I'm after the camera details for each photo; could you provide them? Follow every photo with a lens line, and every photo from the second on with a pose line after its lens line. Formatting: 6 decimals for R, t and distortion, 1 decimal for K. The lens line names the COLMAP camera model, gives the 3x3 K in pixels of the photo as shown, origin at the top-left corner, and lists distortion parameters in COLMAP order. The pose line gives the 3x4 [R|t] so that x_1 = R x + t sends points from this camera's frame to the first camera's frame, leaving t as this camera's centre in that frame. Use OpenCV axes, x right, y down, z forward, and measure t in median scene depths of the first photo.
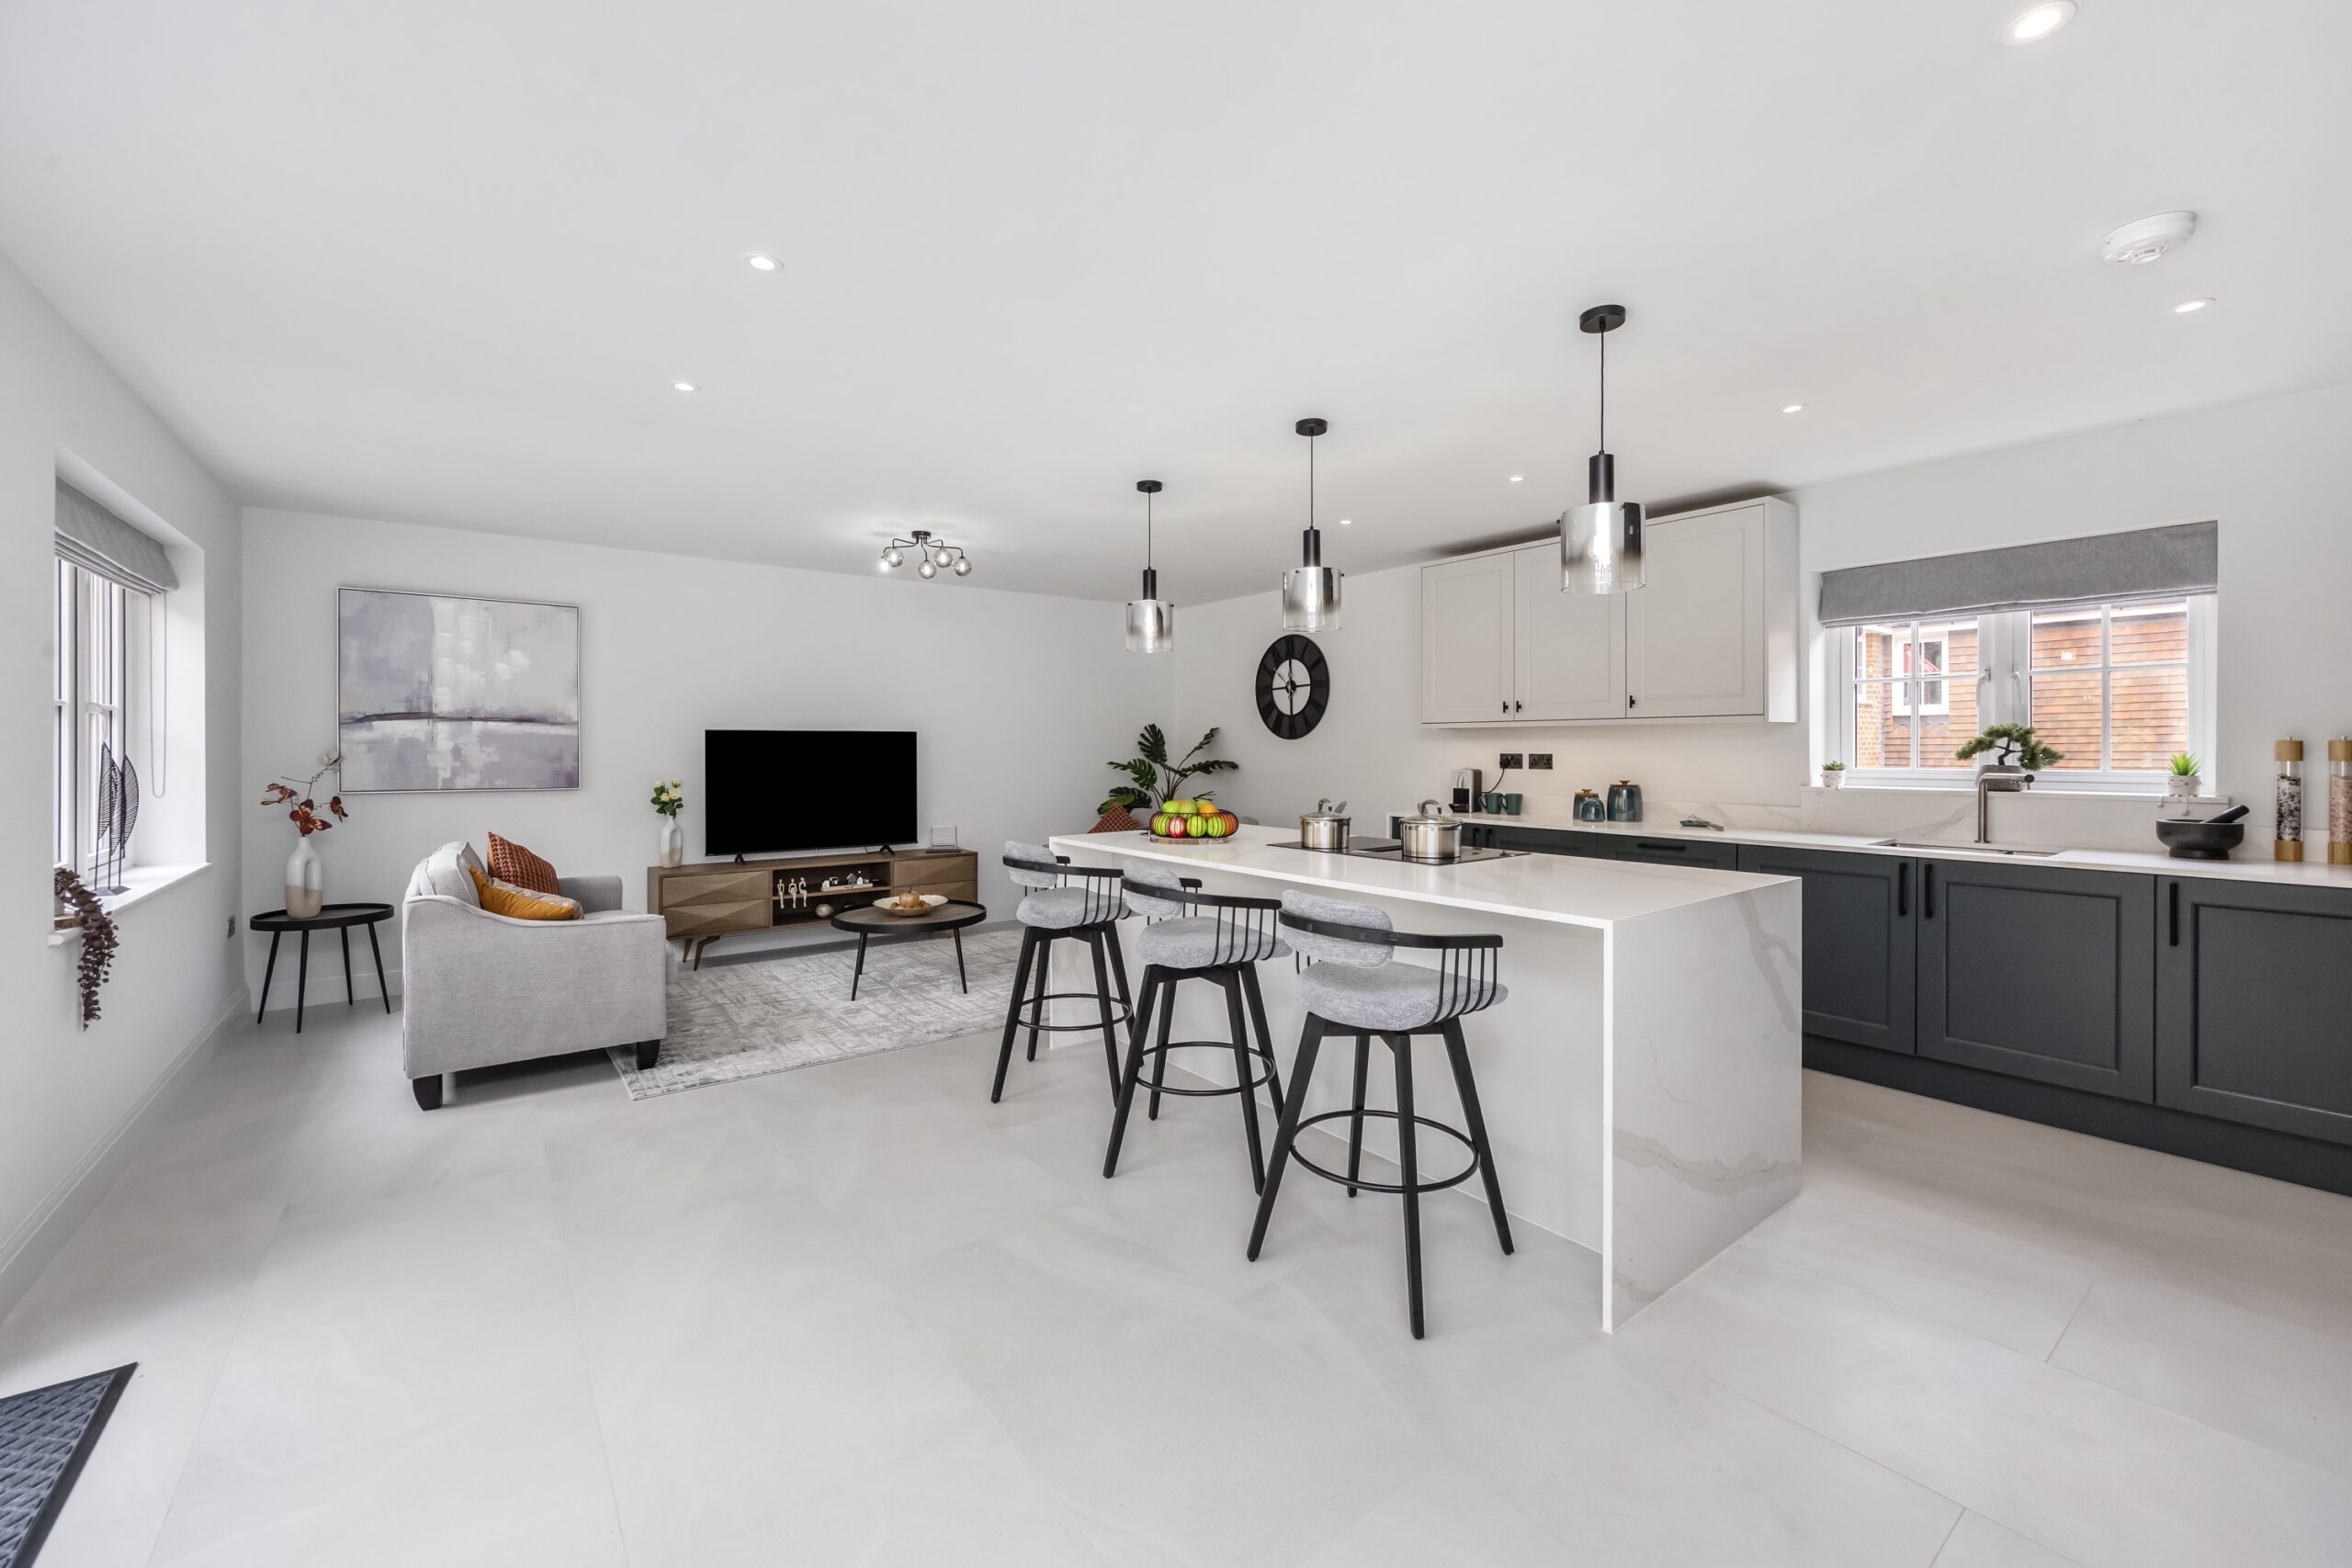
lens RADIAL K [[948.5, 0, 1194.0], [0, 948.5, 748.2], [0, 0, 1]] dist [-0.000458, -0.000100]
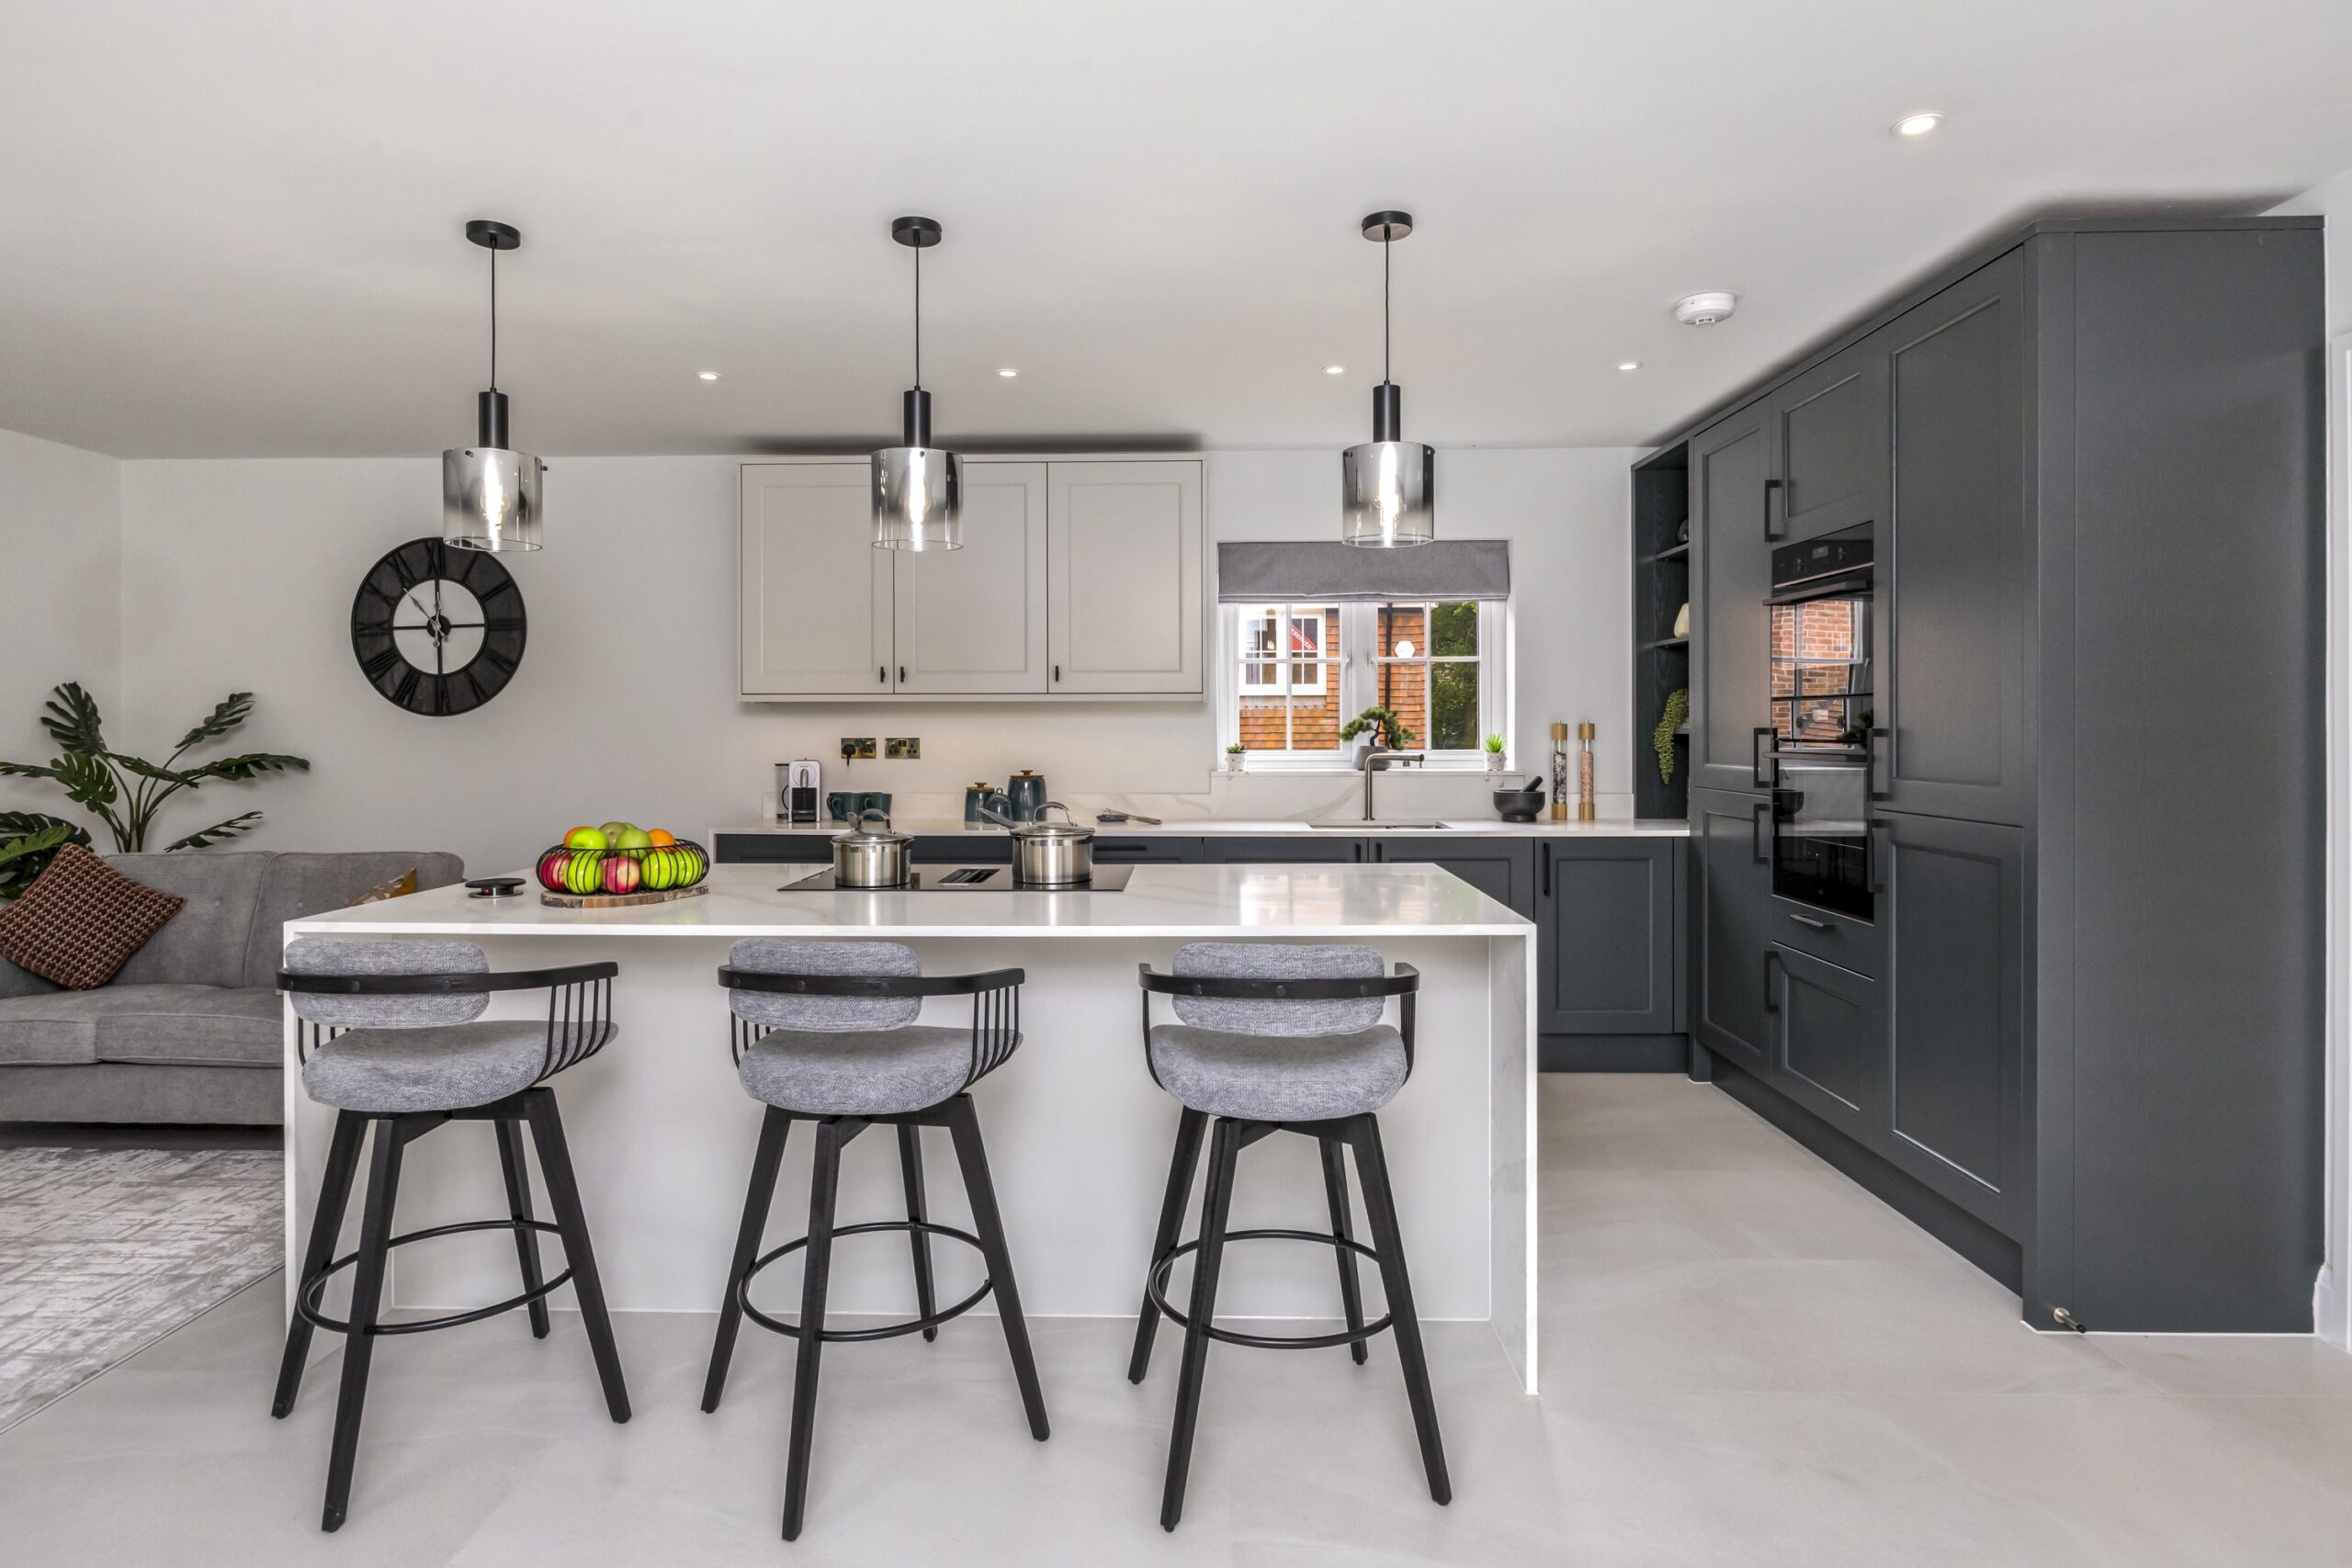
lens RADIAL K [[1251.0, 0, 1162.2], [0, 1251.0, 728.9], [0, 0, 1]] dist [0.000224, 0.000479]
pose [[0.635862, 0.000074, 0.771803, -0.338368], [0.001214, 0.999999, -0.001095, 0.000115], [-0.771802, 0.001633, 0.635861, 0.264146]]
